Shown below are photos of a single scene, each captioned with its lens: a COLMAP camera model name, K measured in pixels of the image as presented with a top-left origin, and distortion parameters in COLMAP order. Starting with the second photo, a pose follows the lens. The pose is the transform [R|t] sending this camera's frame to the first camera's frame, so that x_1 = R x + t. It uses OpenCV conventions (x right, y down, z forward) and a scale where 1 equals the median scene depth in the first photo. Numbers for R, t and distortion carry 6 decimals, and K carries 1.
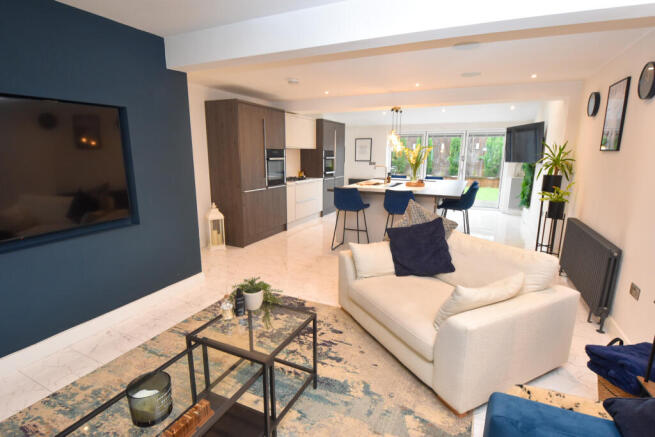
lens RADIAL K [[315.5, 0, 327.5], [0, 315.5, 218.5], [0, 0, 1]] dist [0.000834, -0.016650]
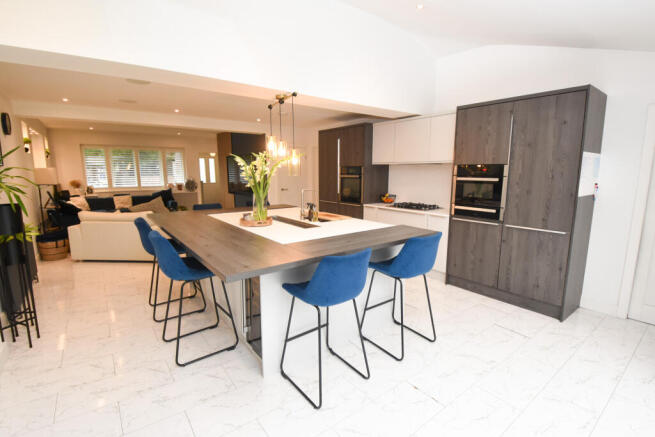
lens RADIAL K [[307.5, 0, 327.5], [0, 307.5, 218.5], [0, 0, 1]] dist [0.003141, -0.021641]
pose [[-0.453798, 0.133410, -0.881061, 0.703233], [-0.184728, 0.953167, 0.239474, -0.268458], [0.871747, 0.271430, -0.407901, 1.312993]]
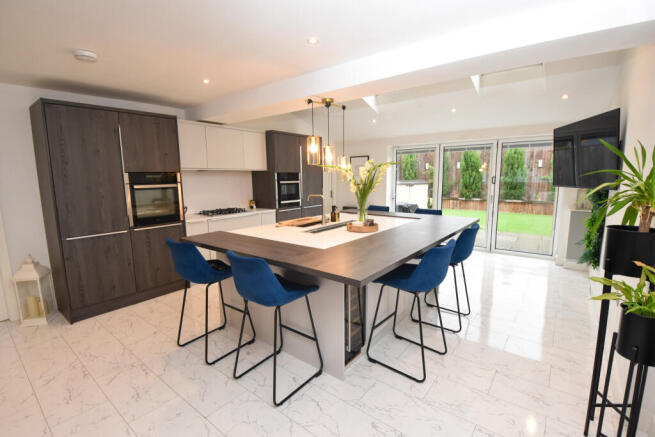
lens RADIAL K [[296.2, 0, 327.5], [0, 296.2, 218.5], [0, 0, 1]] dist [0.001396, -0.019712]
pose [[0.974676, 0.016878, -0.222982, 0.331512], [-0.029726, 0.998077, -0.054388, -0.091390], [0.221635, 0.059639, 0.973304, 0.443575]]
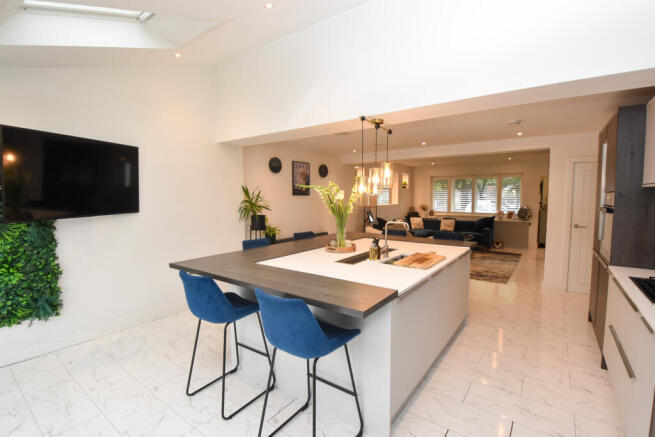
lens RADIAL K [[307.5, 0, 327.5], [0, 307.5, 218.5], [0, 0, 1]] dist [0.003141, -0.021641]
pose [[-0.982753, -0.015450, 0.184274, 0.195235], [0.035704, 0.961900, 0.271060, -0.317594], [-0.181441, 0.272964, -0.944759, 1.513383]]
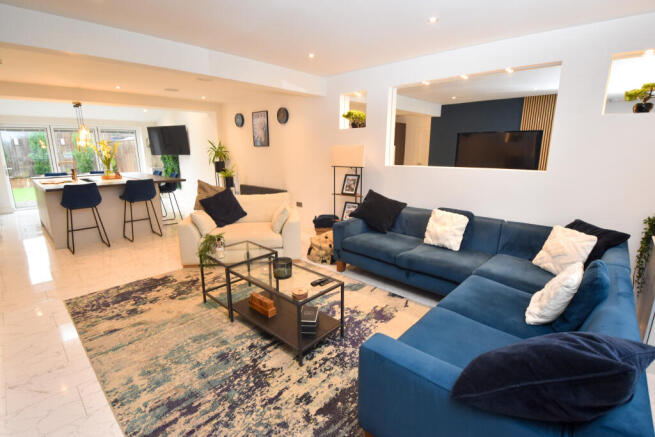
lens RADIAL K [[307.5, 0, 327.5], [0, 307.5, 218.5], [0, 0, 1]] dist [0.003141, -0.021641]
pose [[0.303237, -0.211493, 0.929149, -0.478693], [0.192819, 0.968508, 0.157524, 0.001476], [-0.933203, 0.131391, 0.334468, 0.002005]]
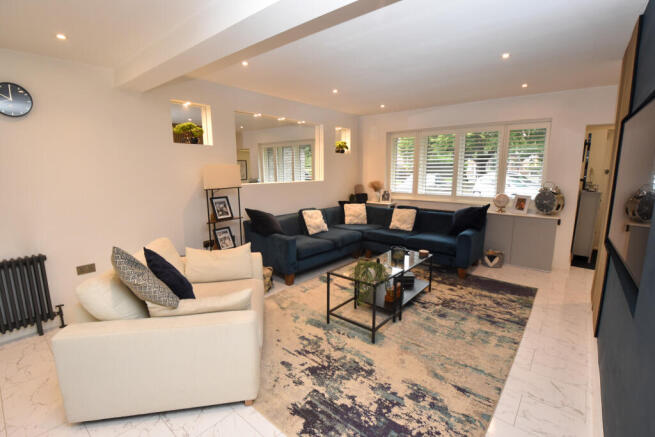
lens RADIAL K [[301.0, 0, 327.5], [0, 301.0, 218.5], [0, 0, 1]] dist [0.003173, -0.016436]
pose [[-0.968148, -0.042259, 0.246788, -0.128119], [0.050355, 0.932653, 0.357243, -0.152191], [-0.245265, 0.358291, -0.900818, 0.733966]]
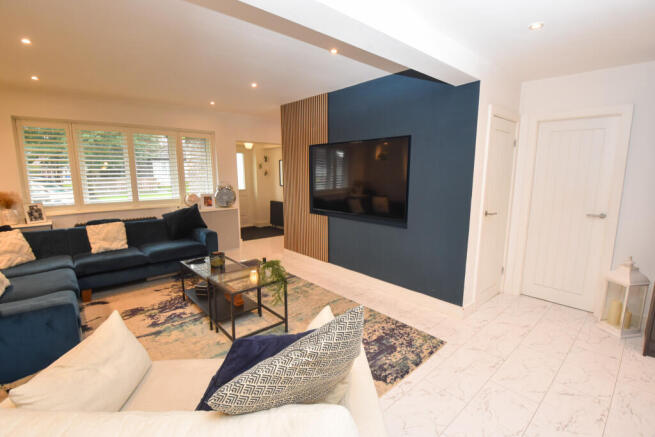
lens RADIAL K [[301.0, 0, 327.5], [0, 301.0, 218.5], [0, 0, 1]] dist [0.003173, -0.016436]
pose [[-0.384250, 0.140241, -0.912515, 0.295165], [-0.191603, 0.954762, 0.227415, -0.114581], [0.903128, 0.262226, -0.339997, 0.559321]]
